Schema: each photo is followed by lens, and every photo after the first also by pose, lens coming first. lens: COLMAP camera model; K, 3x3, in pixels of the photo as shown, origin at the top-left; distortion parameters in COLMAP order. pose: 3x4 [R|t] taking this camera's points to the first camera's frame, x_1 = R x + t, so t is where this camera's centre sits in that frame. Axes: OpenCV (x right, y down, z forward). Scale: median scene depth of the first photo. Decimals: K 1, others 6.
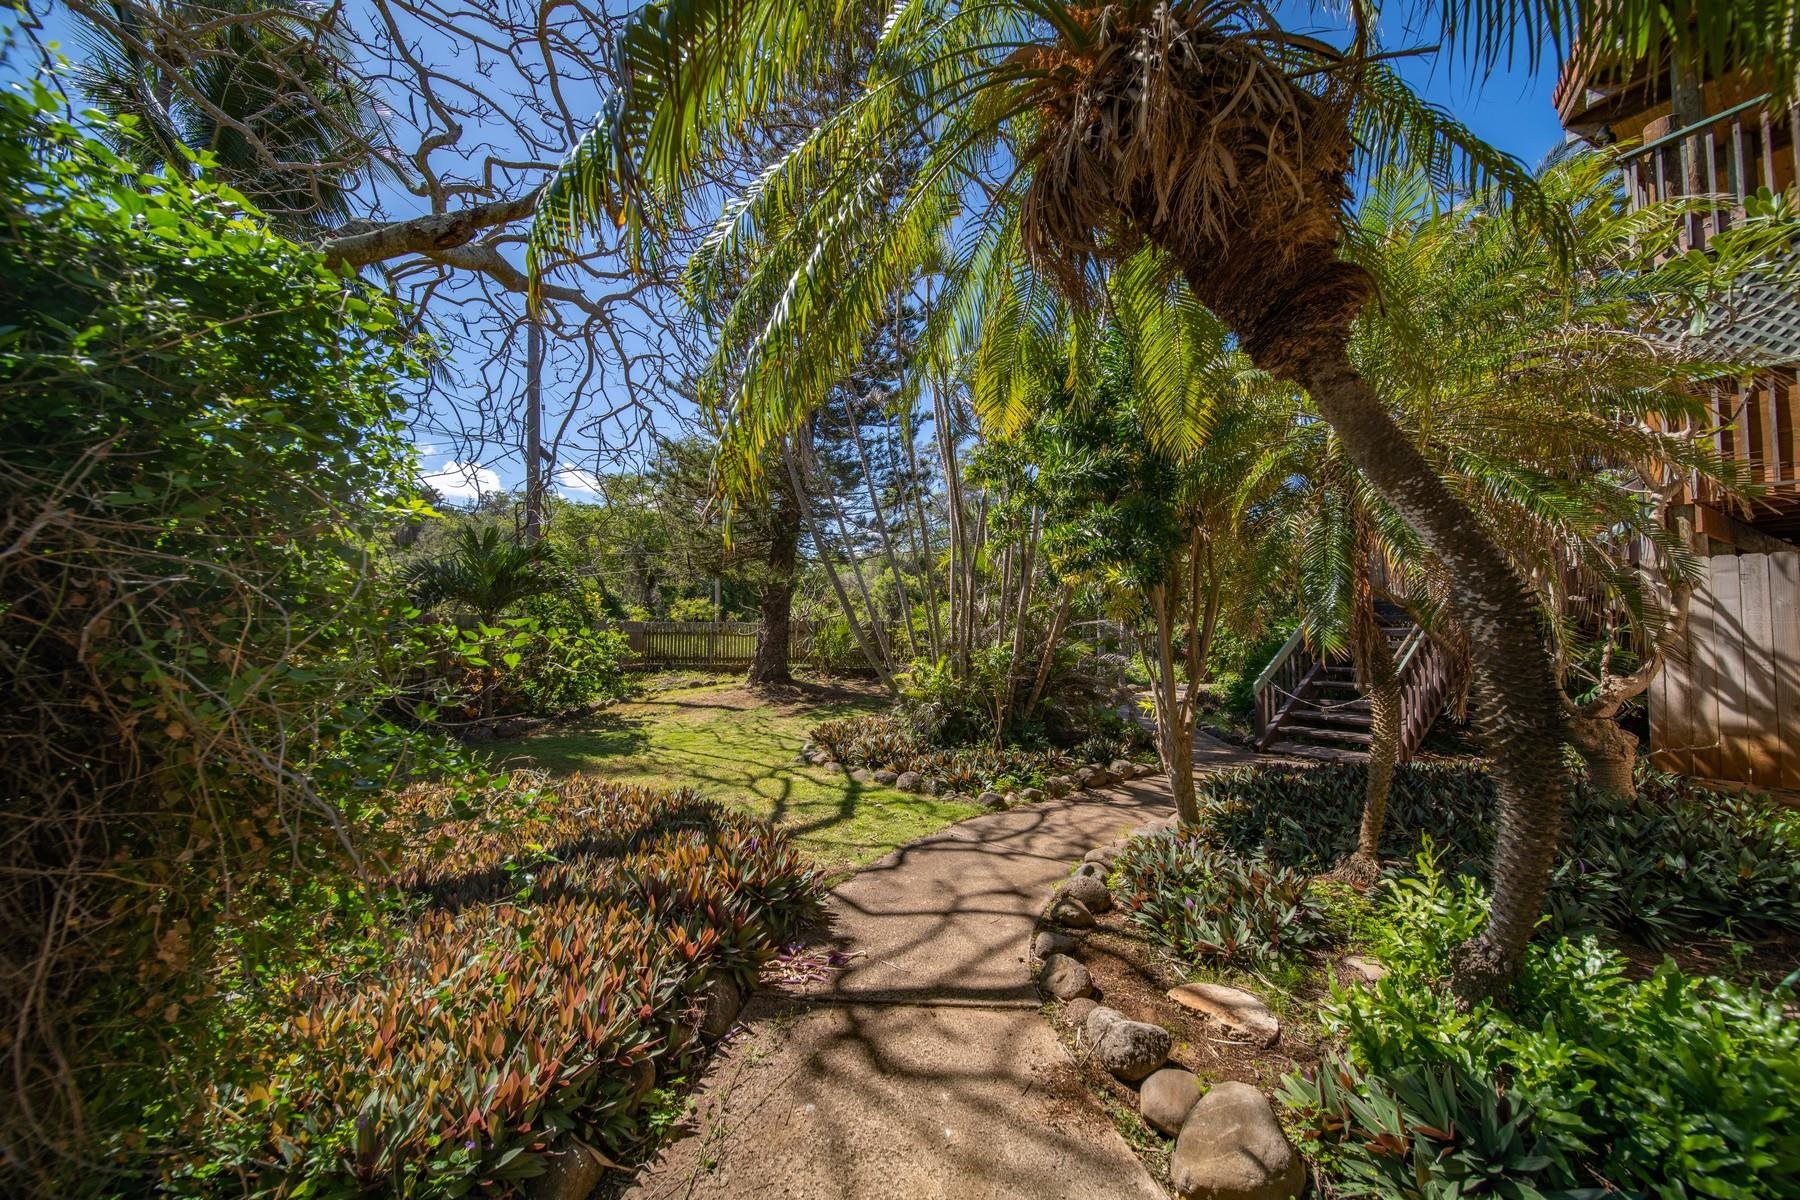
lens RADIAL K [[675.1, 0, 900.0], [0, 675.1, 600.0], [0, 0, 1]] dist [0.000851, -0.000098]
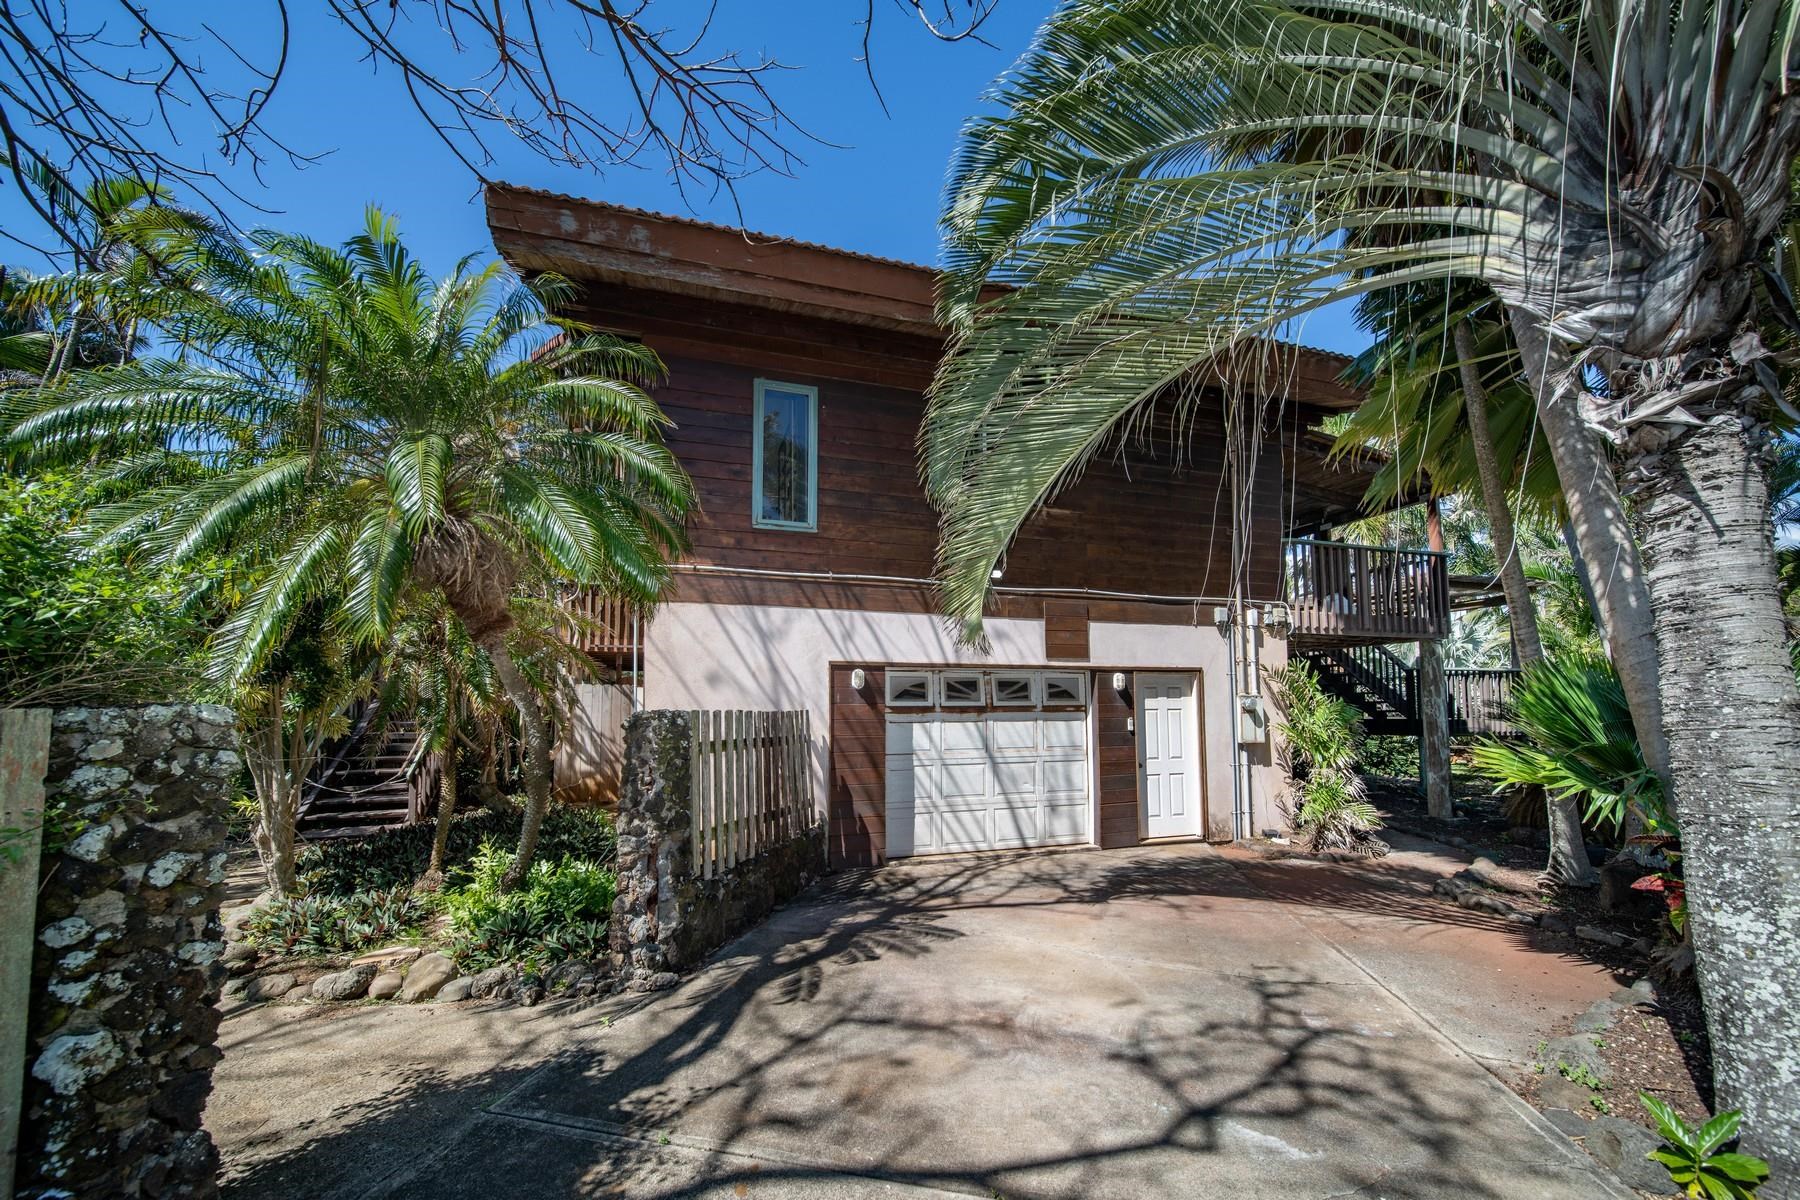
lens RADIAL K [[675.1, 0, 900.0], [0, 675.1, 600.0], [0, 0, 1]] dist [0.000851, -0.000098]
pose [[0.247890, 0.130998, 0.959891, -0.535270], [-0.023349, 0.991336, -0.129260, -0.082257], [-0.968507, 0.009629, 0.248801, -0.417931]]
